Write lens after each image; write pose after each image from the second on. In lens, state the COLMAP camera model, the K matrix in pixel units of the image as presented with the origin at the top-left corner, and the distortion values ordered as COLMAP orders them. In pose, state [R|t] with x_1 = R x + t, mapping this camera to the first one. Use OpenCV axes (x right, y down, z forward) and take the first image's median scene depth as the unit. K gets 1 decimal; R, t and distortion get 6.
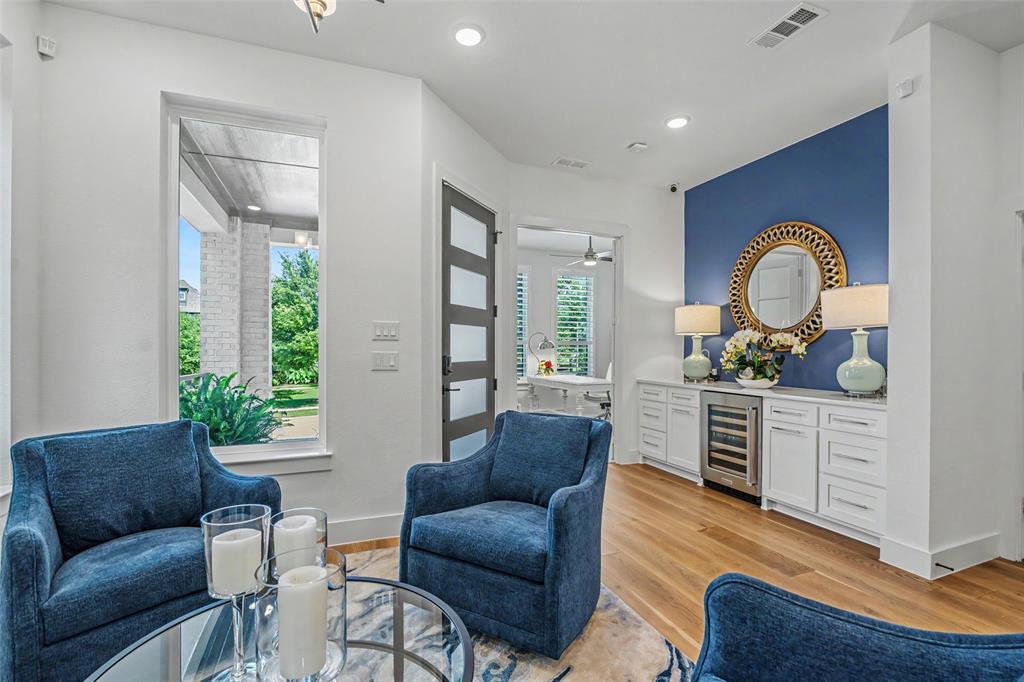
lens RADIAL K [[457.6, 0, 512.2], [0, 457.6, 344.0], [0, 0, 1]] dist [-0.001731, -0.000062]
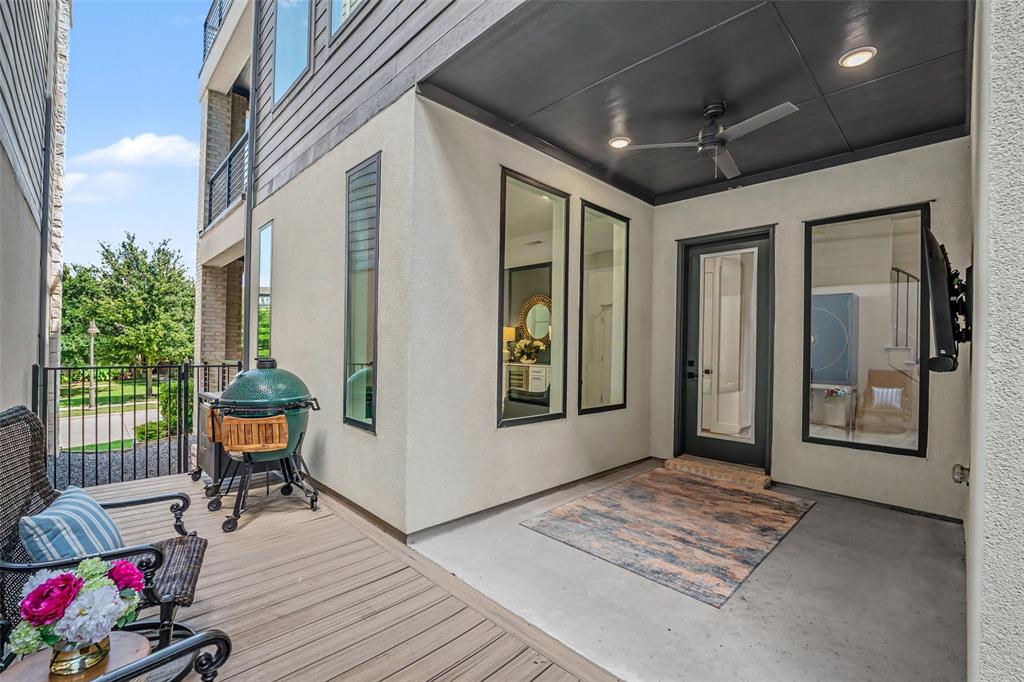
lens RADIAL K [[418.6, 0, 513.4], [0, 418.6, 344.5], [0, 0, 1]] dist [0.000262, 0.000179]
pose [[0.918885, 0.016022, 0.394199, -0.379004], [-0.017498, 0.999847, 0.000149, -0.002880], [-0.394137, -0.007035, 0.919025, -0.932911]]
